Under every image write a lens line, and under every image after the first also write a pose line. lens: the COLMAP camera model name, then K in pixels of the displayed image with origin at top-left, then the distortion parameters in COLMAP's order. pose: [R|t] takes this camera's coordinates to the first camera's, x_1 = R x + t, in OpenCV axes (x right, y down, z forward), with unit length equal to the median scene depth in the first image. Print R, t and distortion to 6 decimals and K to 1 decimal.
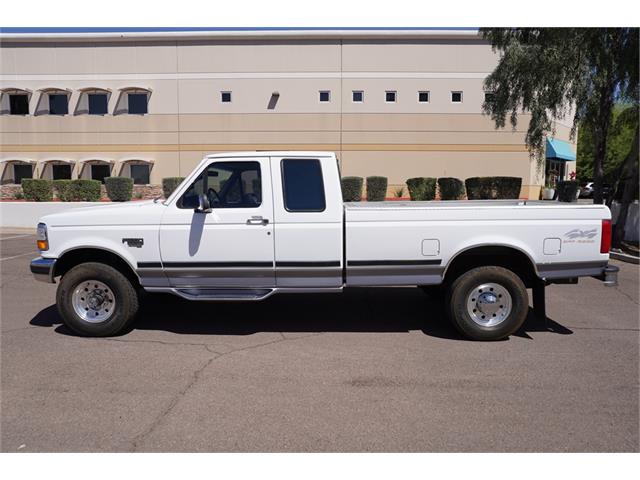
lens RADIAL K [[423.5, 0, 317.1], [0, 423.5, 240.2], [0, 0, 1]] dist [0.002299, 0.000791]
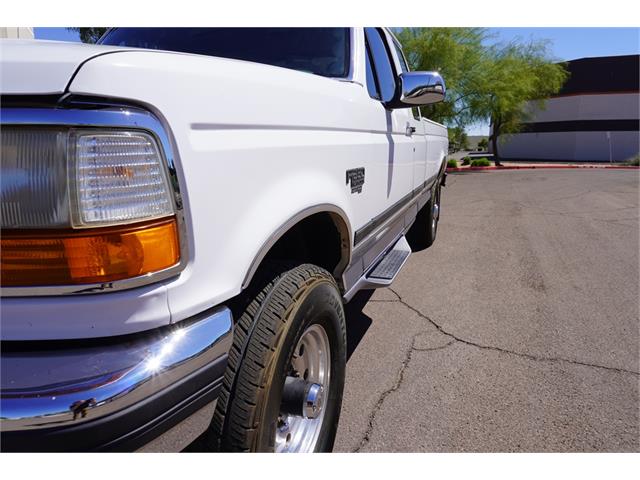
lens RADIAL K [[433.2, 0, 322.9], [0, 433.2, 239.0], [0, 0, 1]] dist [-0.045065, 0.042650]
pose [[0.313813, -0.203737, 0.927369, -0.314431], [0.105427, 0.978144, 0.179217, -0.005805], [-0.943614, 0.041529, 0.328434, 0.356961]]
